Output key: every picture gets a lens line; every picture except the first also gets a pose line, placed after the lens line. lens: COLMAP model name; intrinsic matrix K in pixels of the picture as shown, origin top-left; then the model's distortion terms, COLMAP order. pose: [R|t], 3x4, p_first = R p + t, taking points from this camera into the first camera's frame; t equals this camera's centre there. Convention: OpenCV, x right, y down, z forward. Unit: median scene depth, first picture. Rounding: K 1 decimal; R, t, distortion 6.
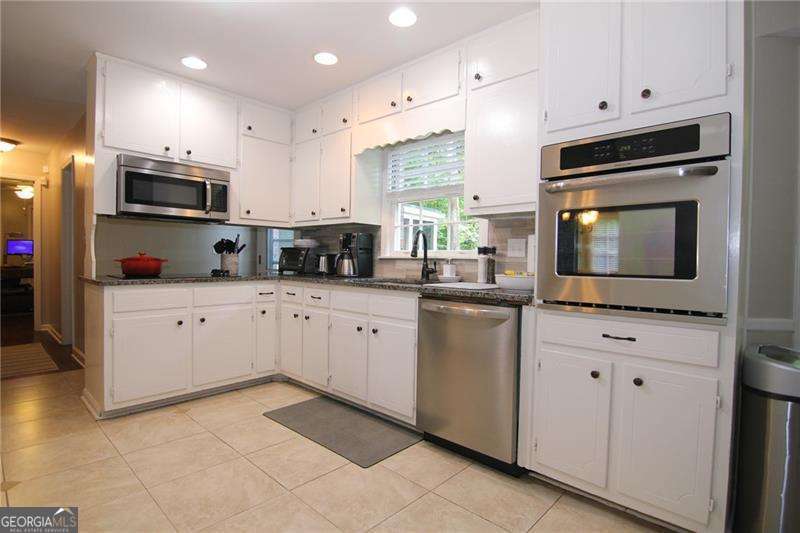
lens RADIAL K [[404.1, 0, 397.0], [0, 404.1, 265.3], [0, 0, 1]] dist [-0.001829, -0.000383]
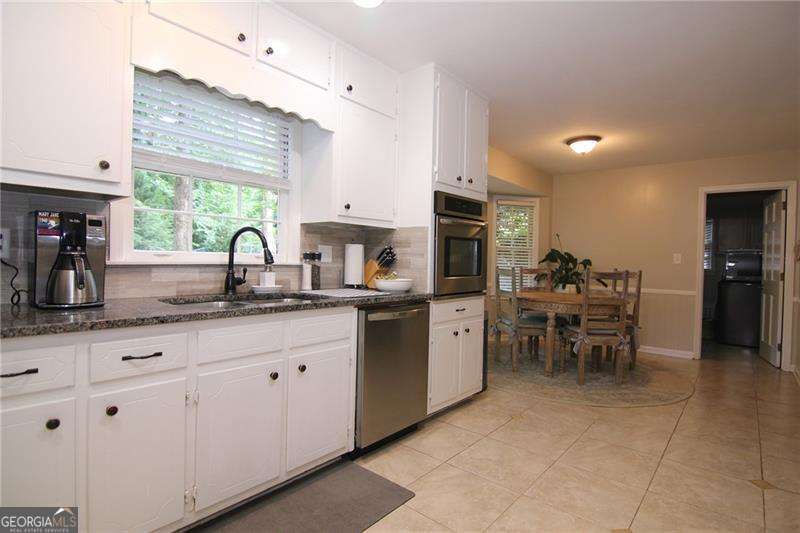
lens RADIAL K [[404.1, 0, 397.1], [0, 404.1, 266.5], [0, 0, 1]] dist [-0.001829, -0.000383]
pose [[-0.037542, -0.036473, 0.998629, -0.767694], [-0.013263, 0.999264, 0.035998, -0.050086], [-0.999207, -0.011894, -0.037998, 0.834497]]
